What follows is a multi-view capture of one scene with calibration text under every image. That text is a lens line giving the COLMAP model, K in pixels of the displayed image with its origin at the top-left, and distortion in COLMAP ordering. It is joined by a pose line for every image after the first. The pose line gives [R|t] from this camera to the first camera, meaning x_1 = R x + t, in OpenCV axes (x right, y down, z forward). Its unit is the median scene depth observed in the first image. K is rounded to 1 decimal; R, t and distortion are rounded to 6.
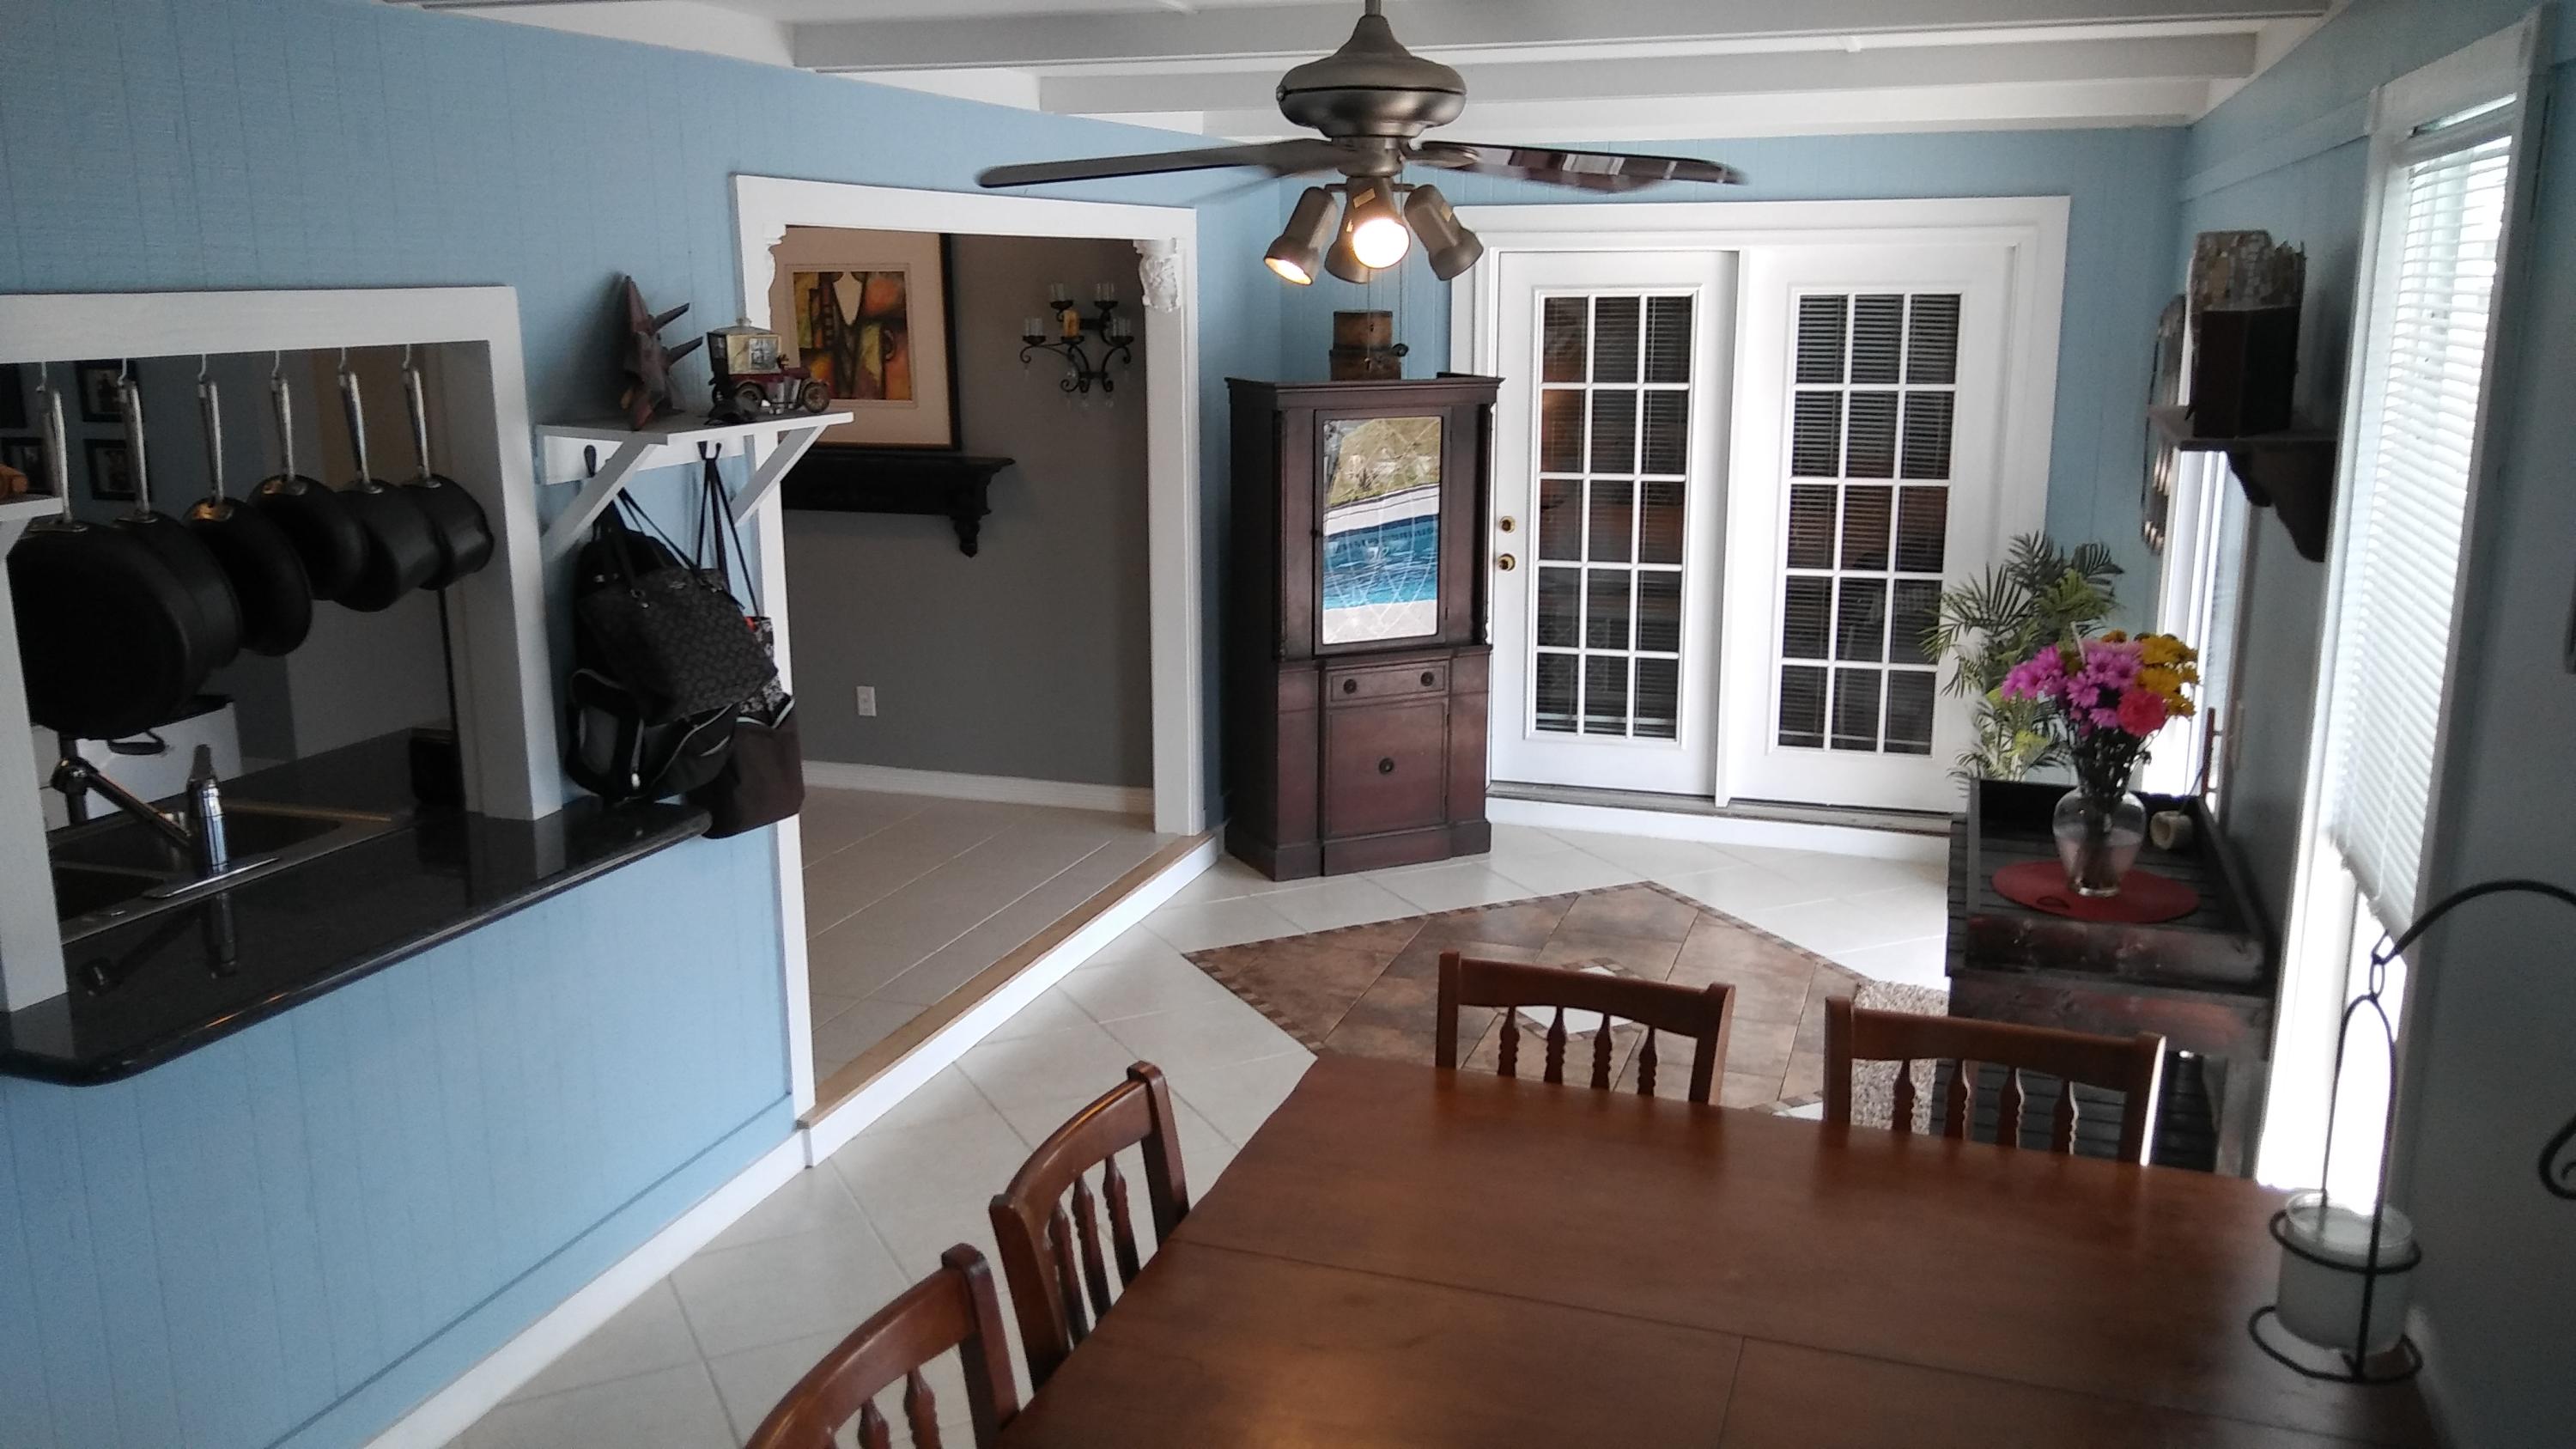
lens RADIAL K [[2062.8, 0, 1286.1], [0, 2062.8, 724.7], [0, 0, 1]] dist [0.003896, 0.000457]
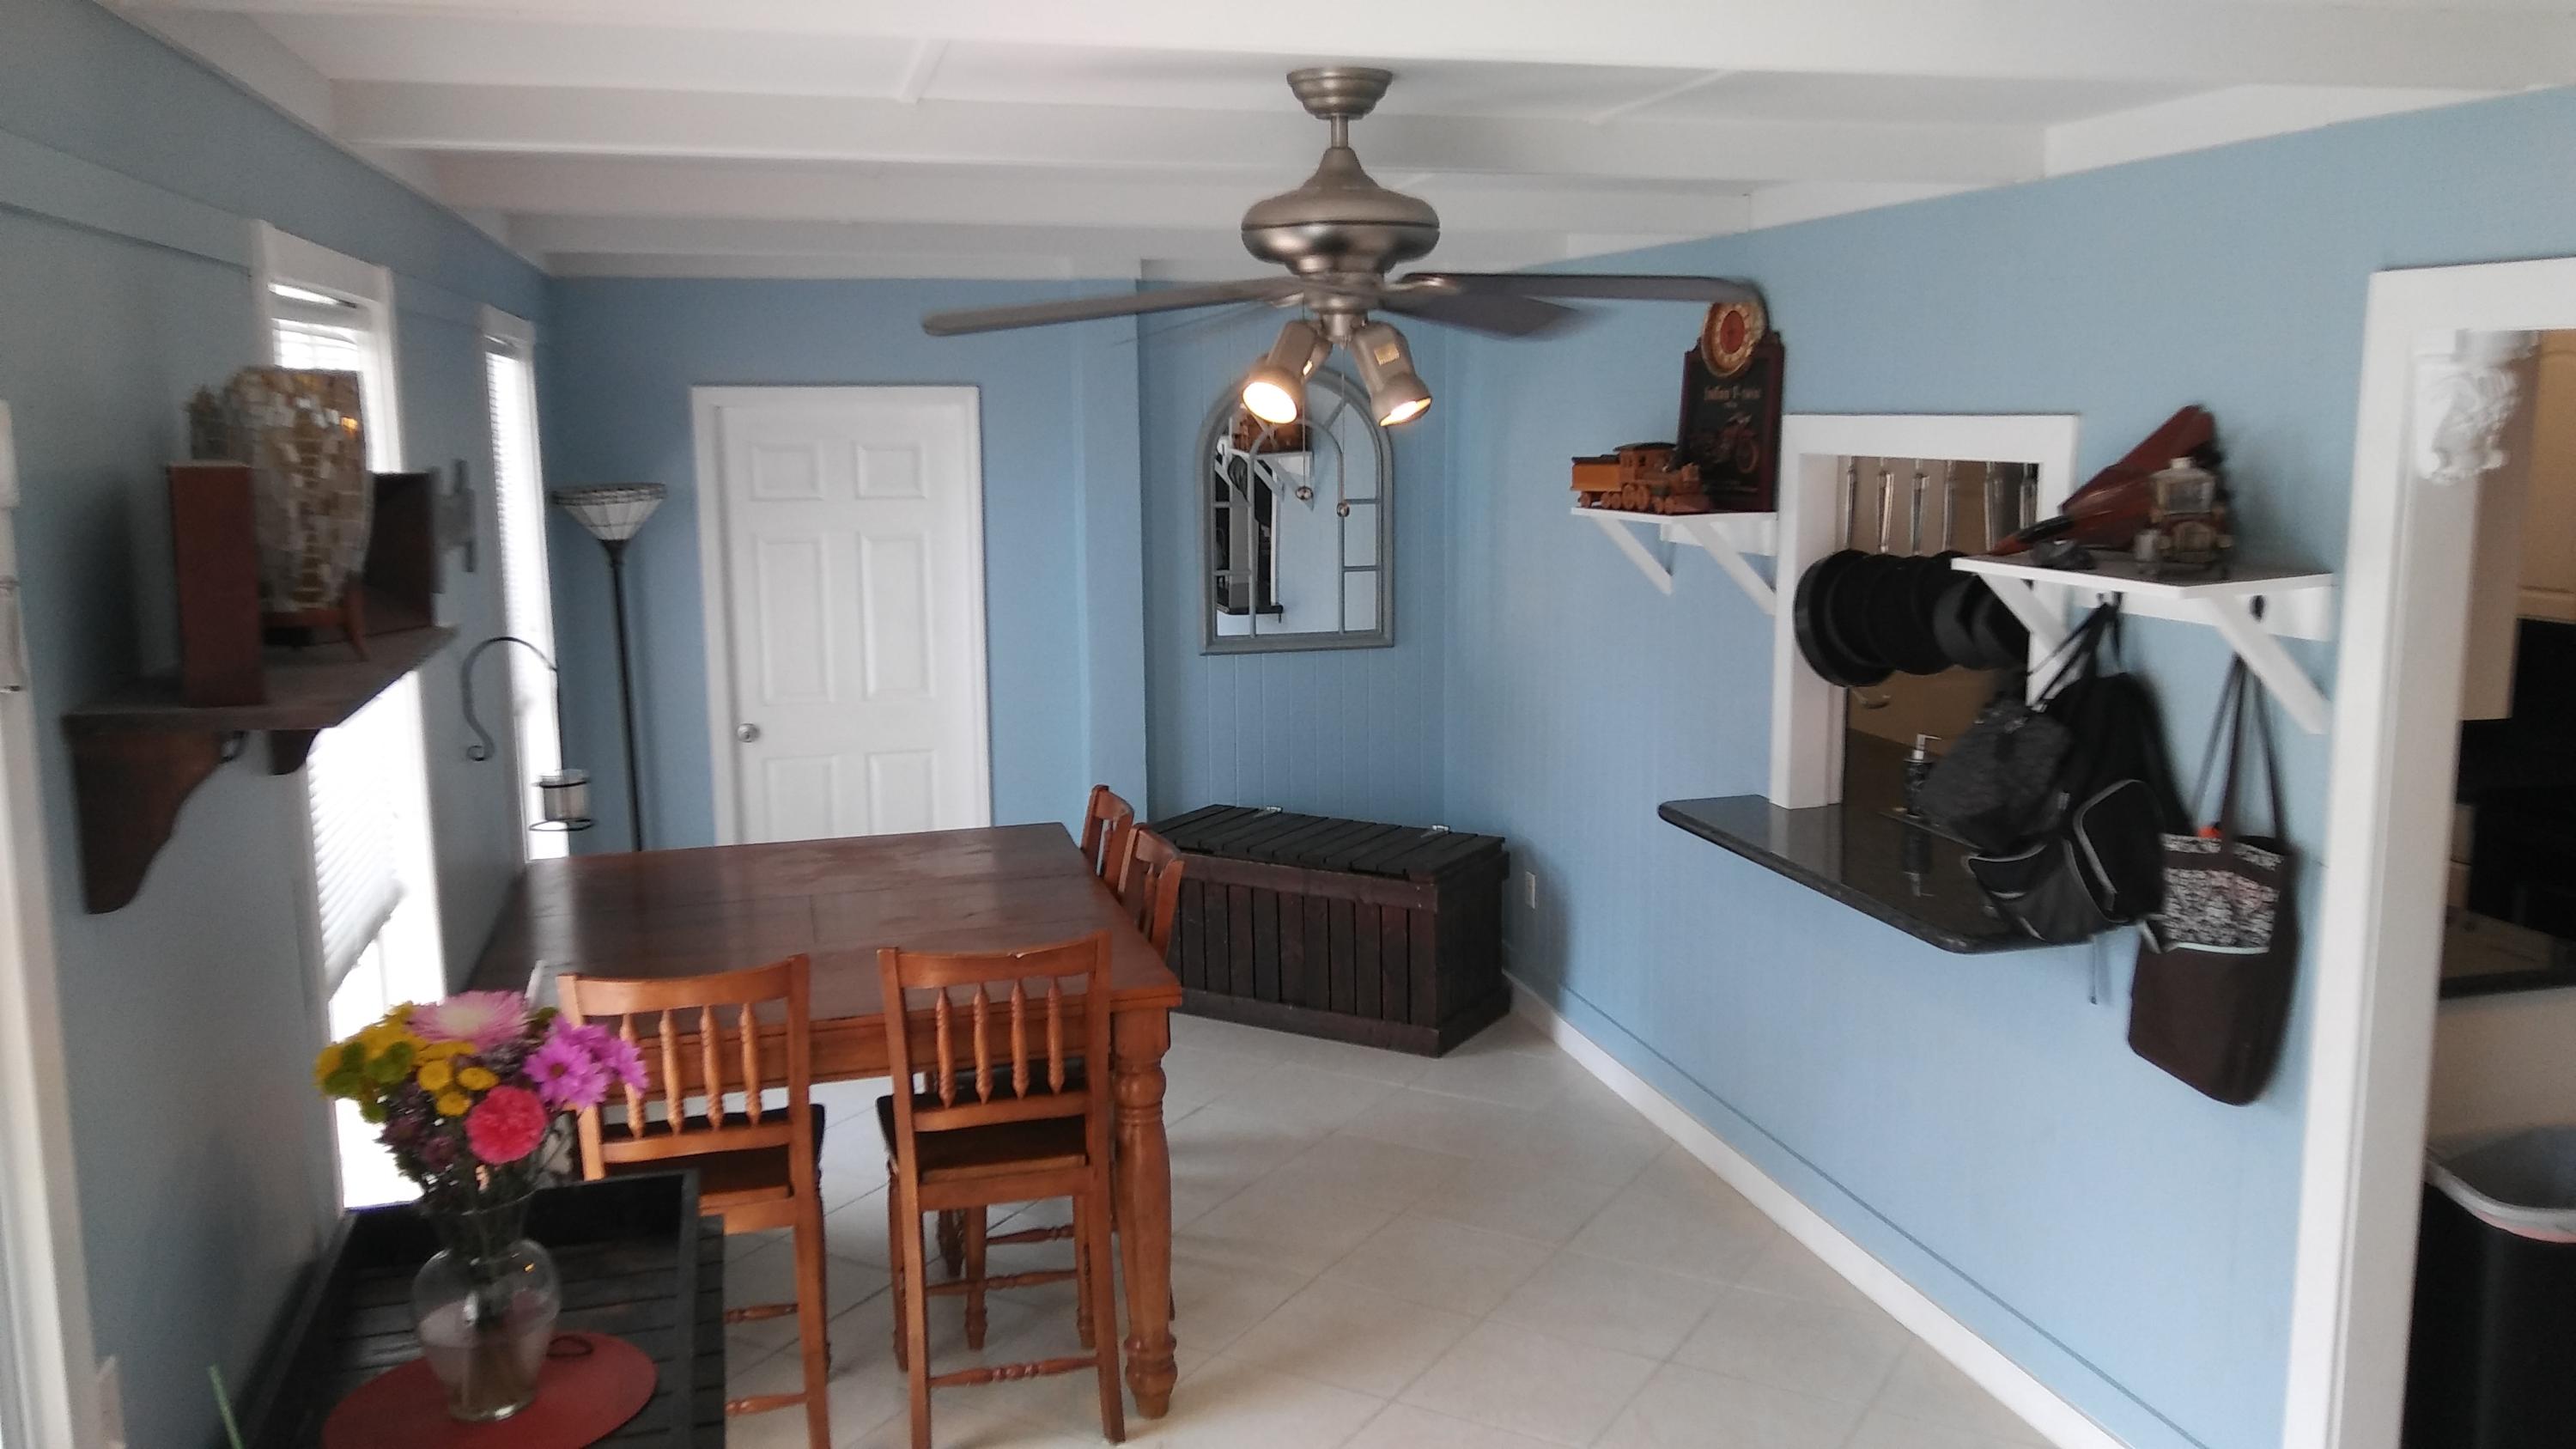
lens RADIAL K [[2062.8, 0, 1288.4], [0, 2062.8, 728.9], [0, 0, 1]] dist [0.003896, 0.000457]
pose [[-0.838889, 0.074428, -0.539190, 0.527493], [-0.129911, 0.934600, 0.331129, -0.338424], [0.528572, 0.347827, -0.774356, 1.557221]]
